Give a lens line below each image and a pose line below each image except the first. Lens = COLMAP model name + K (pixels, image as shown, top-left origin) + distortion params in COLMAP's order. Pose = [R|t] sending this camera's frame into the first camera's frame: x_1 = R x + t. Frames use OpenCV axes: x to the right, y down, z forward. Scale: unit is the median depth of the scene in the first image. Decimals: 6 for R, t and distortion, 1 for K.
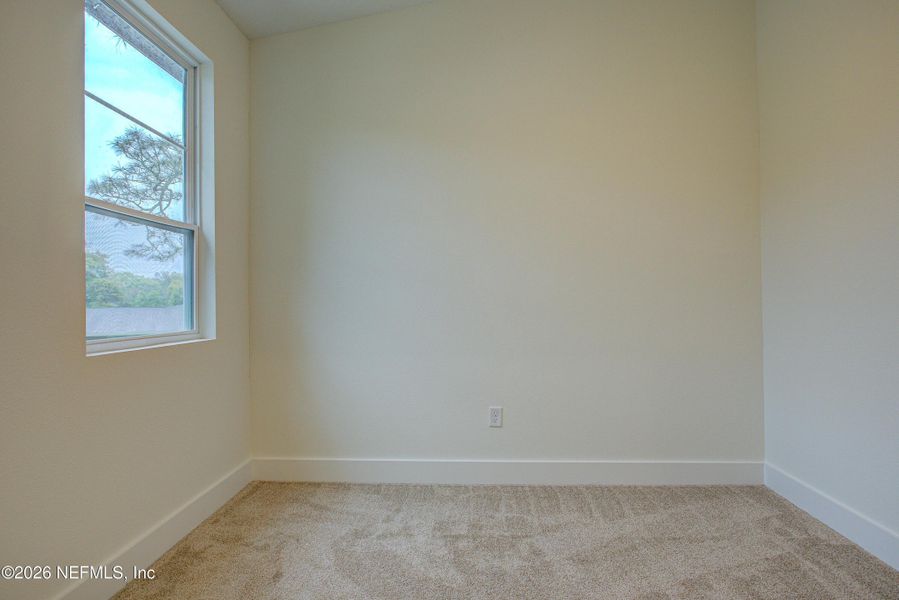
lens RADIAL K [[480.6, 0, 449.5], [0, 480.6, 300.0], [0, 0, 1]] dist [-0.014849, 0.001662]
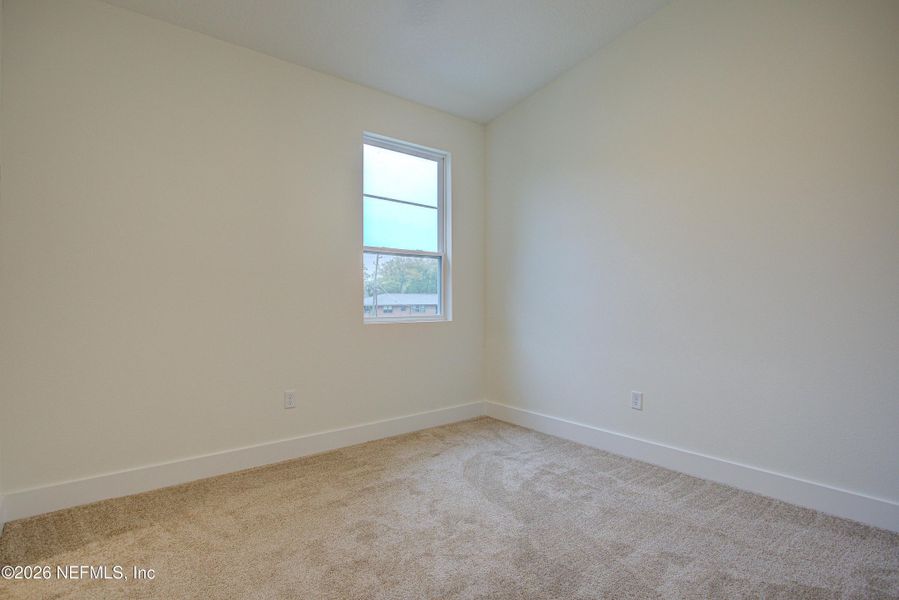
lens RADIAL K [[449.8, 0, 449.5], [0, 449.8, 300.0], [0, 0, 1]] dist [-0.009757, 0.001750]
pose [[0.673867, 0.010044, -0.738784, 0.657608], [-0.001725, 0.999926, 0.012021, -0.008249], [0.738850, -0.006827, 0.673835, -0.054361]]
